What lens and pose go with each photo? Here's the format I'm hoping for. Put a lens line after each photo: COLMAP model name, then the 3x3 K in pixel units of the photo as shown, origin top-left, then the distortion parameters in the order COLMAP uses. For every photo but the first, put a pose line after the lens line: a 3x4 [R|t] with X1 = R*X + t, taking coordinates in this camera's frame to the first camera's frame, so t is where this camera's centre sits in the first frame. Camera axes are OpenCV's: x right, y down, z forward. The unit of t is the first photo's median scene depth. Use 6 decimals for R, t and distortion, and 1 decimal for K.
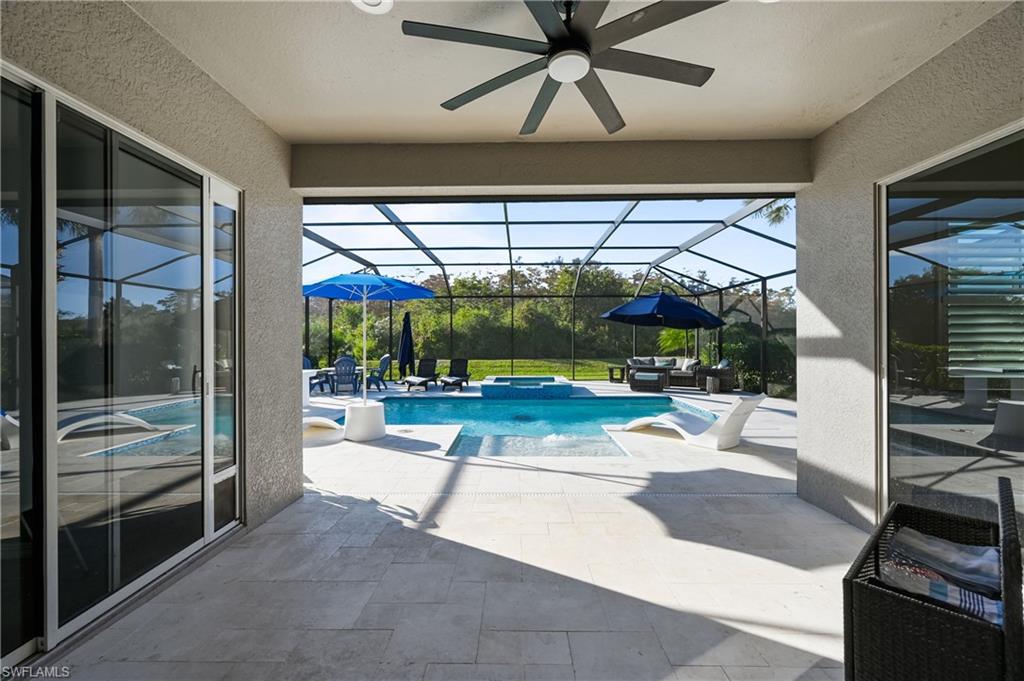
lens RADIAL K [[411.0, 0, 508.4], [0, 411.0, 339.2], [0, 0, 1]] dist [0.006470, 0.000499]
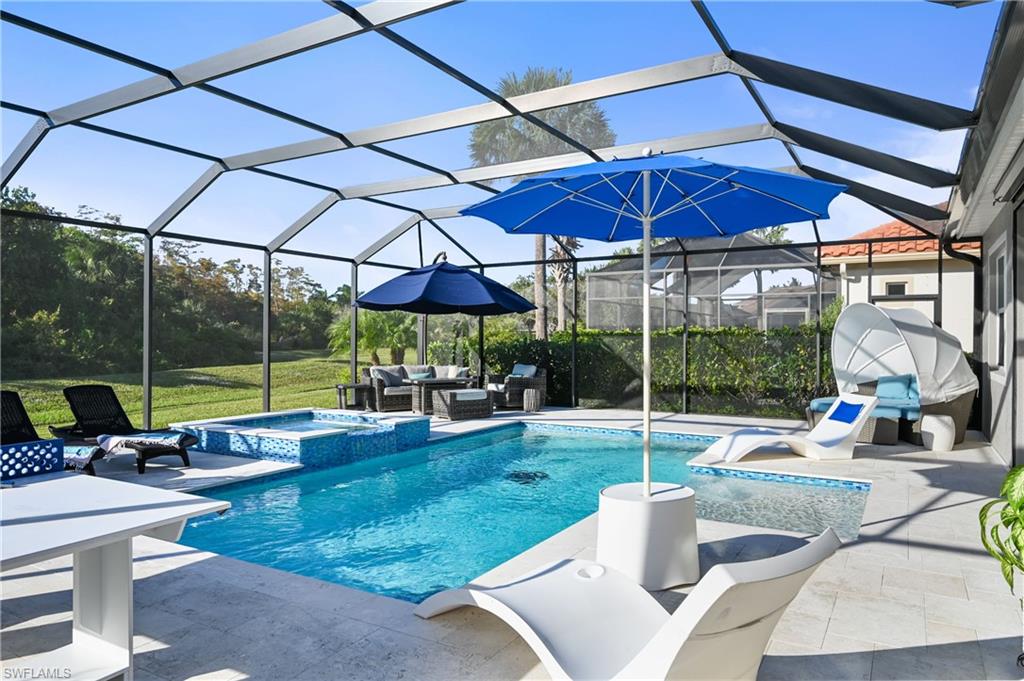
lens RADIAL K [[690.4, 0, 512.0], [0, 690.4, 340.6], [0, 0, 1]] dist [-0.000992, 0.000421]
pose [[0.494746, 0.000109, 0.869038, -0.468242], [-0.002777, 0.999995, 0.001455, 0.005943], [-0.869033, -0.003134, 0.494744, 0.373814]]
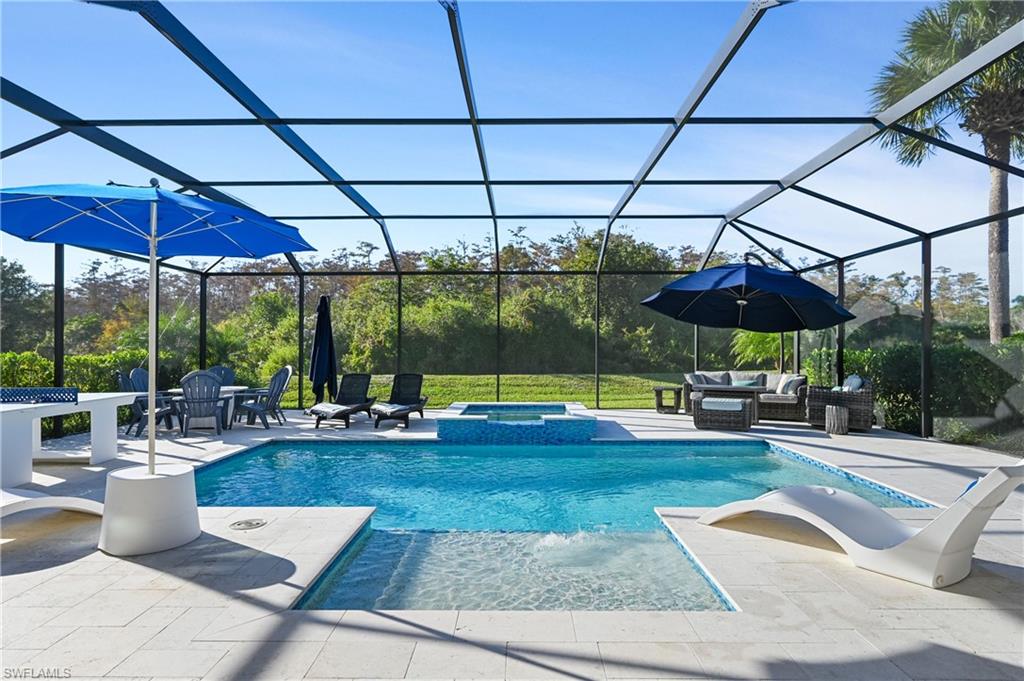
lens RADIAL K [[566.1, 0, 511.8], [0, 566.1, 343.7], [0, 0, 1]] dist [0.003060, 0.003213]
pose [[0.999970, 0.002704, 0.007287, 0.026064], [-0.002669, 0.999985, -0.004736, 0.007513], [-0.007300, 0.004716, 0.999962, 0.169775]]
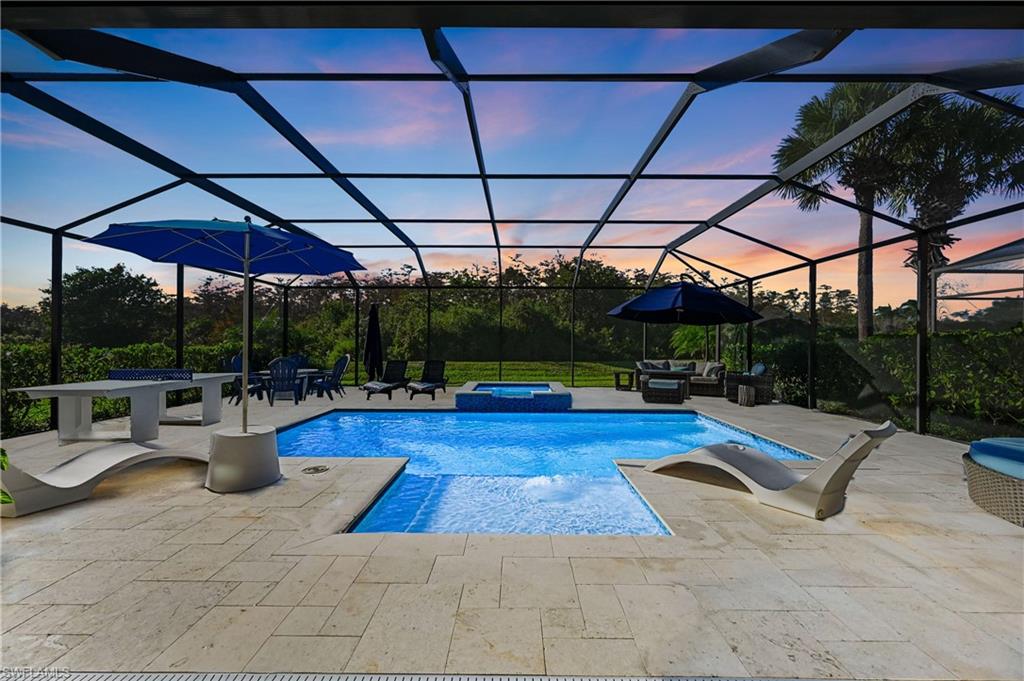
lens RADIAL K [[411.0, 0, 511.7], [0, 411.0, 340.4], [0, 0, 1]] dist [0.006470, 0.000499]
pose [[0.999935, 0.008093, 0.008055, 0.028135], [-0.008074, 0.999964, -0.002427, 0.008098], [-0.008075, 0.002362, 0.999965, 0.171989]]
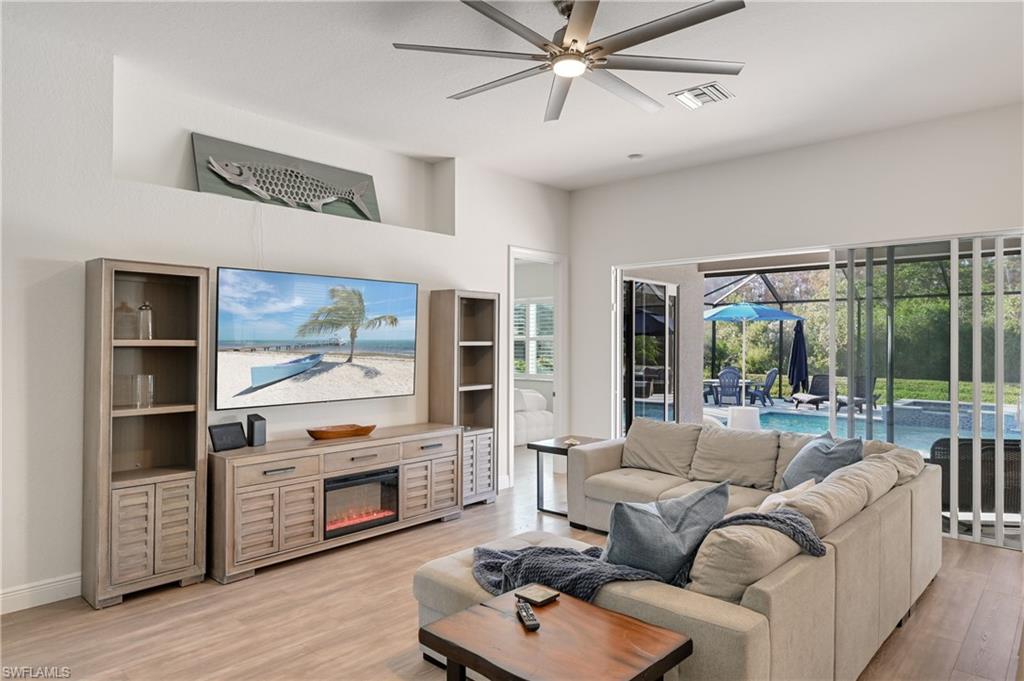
lens RADIAL K [[645.0, 0, 515.4], [0, 645.0, 336.5], [0, 0, 1]] dist [-0.007226, 0.001611]
pose [[0.764871, 0.002223, -0.644179, 0.178050], [-0.007154, 0.999962, -0.005043, -0.020433], [0.644143, 0.008465, 0.764858, -0.439858]]
